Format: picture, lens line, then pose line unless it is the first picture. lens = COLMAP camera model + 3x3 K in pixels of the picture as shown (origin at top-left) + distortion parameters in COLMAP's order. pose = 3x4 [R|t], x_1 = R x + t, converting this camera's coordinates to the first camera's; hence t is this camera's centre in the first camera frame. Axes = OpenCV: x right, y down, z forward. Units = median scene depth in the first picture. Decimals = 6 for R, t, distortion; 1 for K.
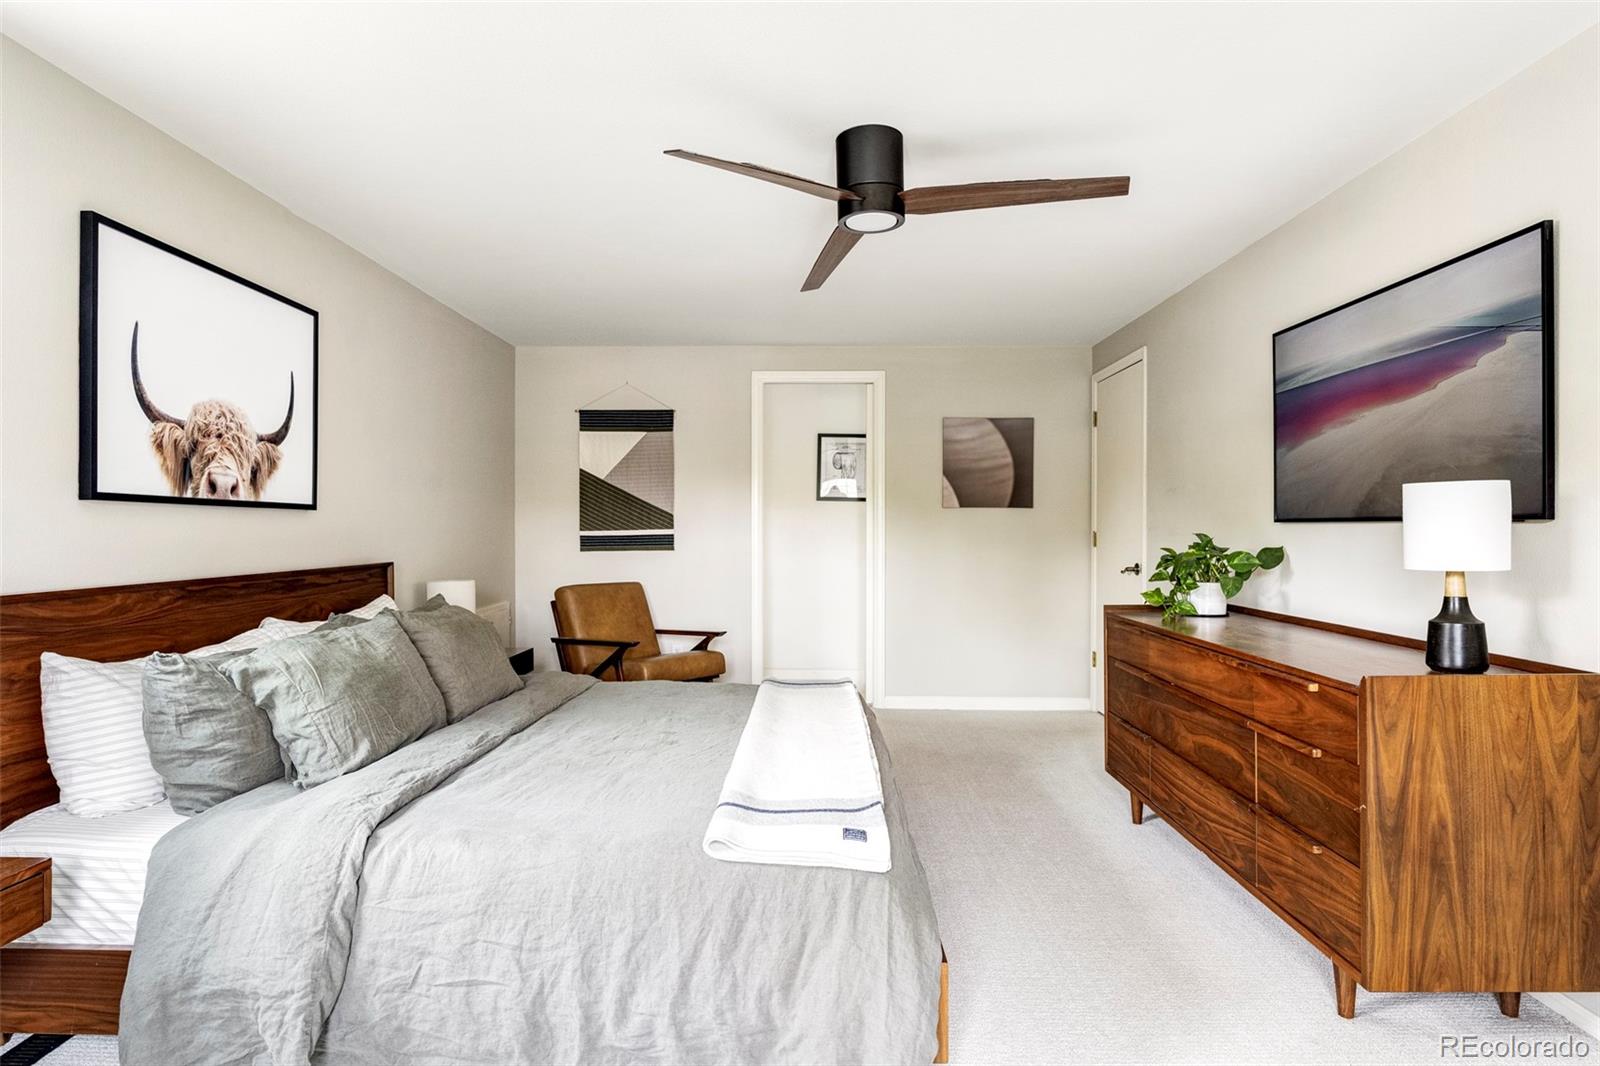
lens RADIAL K [[885.2, 0, 797.3], [0, 885.2, 530.9], [0, 0, 1]] dist [0.001979, -0.002294]
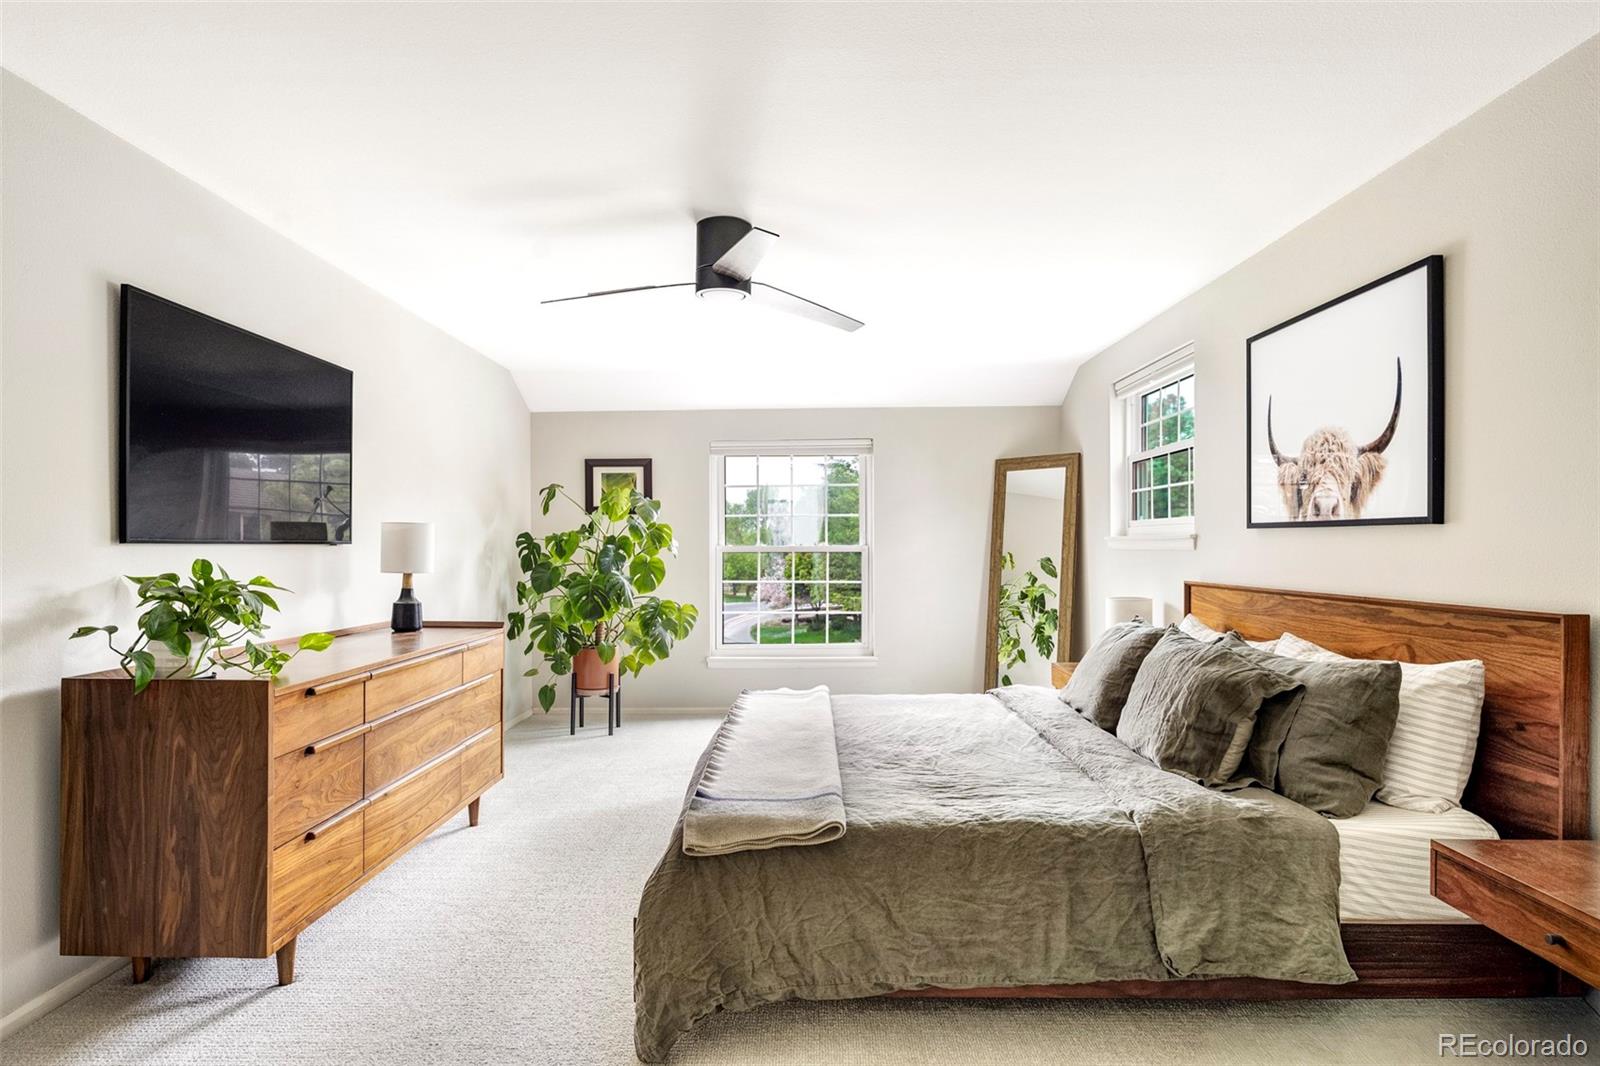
lens RADIAL K [[885.2, 0, 801.5], [0, 885.2, 537.9], [0, 0, 1]] dist [0.001979, -0.002294]
pose [[-0.999907, 0.001624, -0.013531, -0.005538], [0.001699, 0.999983, -0.005520, -0.009465], [0.013521, -0.005542, -0.999893, 1.996420]]
